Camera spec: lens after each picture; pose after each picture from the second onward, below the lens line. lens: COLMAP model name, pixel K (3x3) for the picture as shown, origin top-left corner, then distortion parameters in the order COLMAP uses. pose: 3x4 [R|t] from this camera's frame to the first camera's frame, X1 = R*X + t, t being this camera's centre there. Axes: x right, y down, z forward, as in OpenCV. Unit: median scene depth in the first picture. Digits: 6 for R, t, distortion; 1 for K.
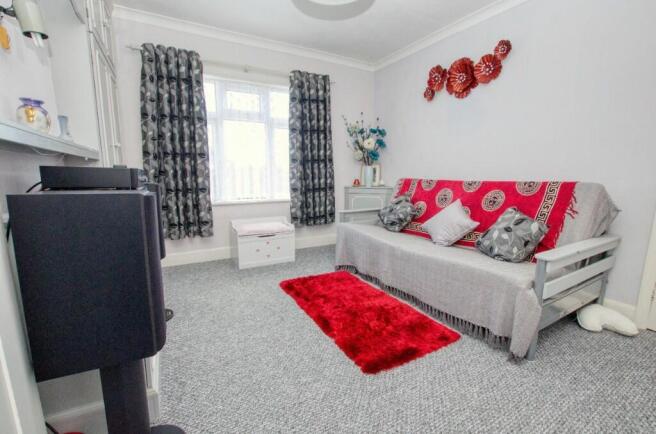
lens RADIAL K [[295.6, 0, 328.0], [0, 295.6, 217.0], [0, 0, 1]] dist [0.000469, 0.014097]
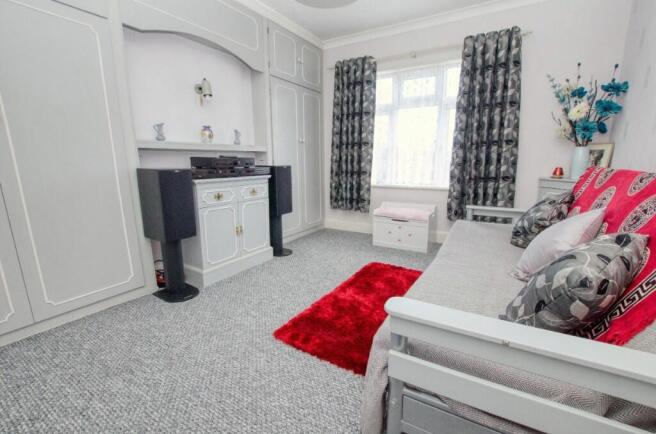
lens RADIAL K [[287.6, 0, 329.9], [0, 287.6, 222.8], [0, 0, 1]] dist [-0.041764, 0.011929]
pose [[0.489599, 0.180485, -0.853064, 0.502166], [-0.124523, 0.982788, 0.136464, -0.032377], [0.863010, 0.039414, 0.503647, 0.283837]]
